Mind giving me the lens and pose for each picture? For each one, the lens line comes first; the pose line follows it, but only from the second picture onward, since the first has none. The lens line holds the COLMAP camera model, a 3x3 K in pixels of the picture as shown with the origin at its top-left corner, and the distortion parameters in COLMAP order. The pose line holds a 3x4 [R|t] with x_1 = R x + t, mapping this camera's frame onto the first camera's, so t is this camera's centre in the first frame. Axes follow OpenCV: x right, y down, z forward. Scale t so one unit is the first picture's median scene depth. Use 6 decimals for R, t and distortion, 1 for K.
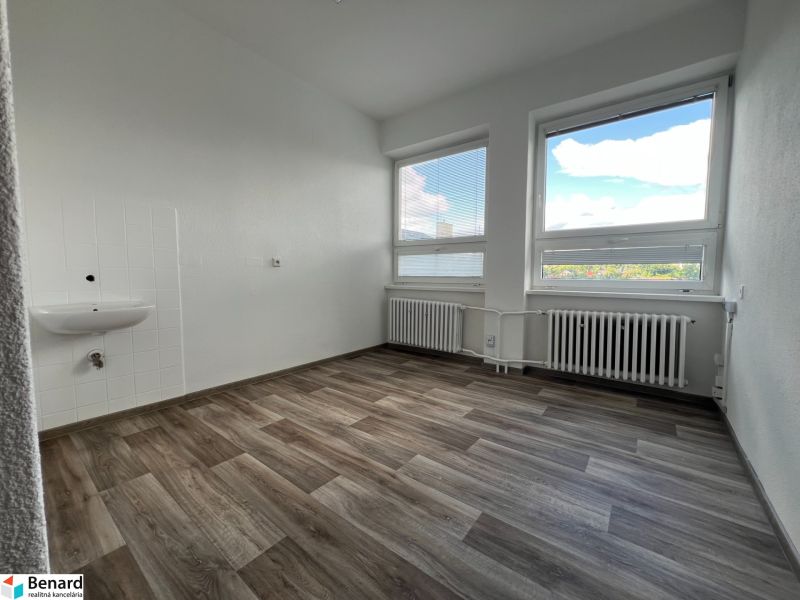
lens RADIAL K [[315.8, 0, 412.4], [0, 315.8, 298.1], [0, 0, 1]] dist [-0.004272, 0.000365]
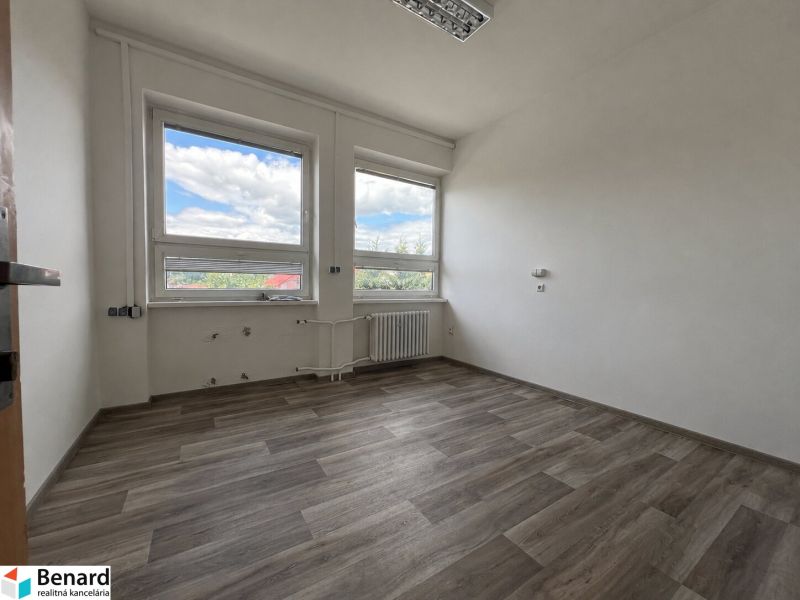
lens RADIAL K [[315.8, 0, 393.8], [0, 315.8, 296.6], [0, 0, 1]] dist [-0.004272, 0.000365]
pose [[0.378791, -0.031313, 0.924953, -0.666619], [0.061000, 0.998099, 0.008809, -0.043291], [-0.923470, 0.053085, 0.379981, 0.480575]]
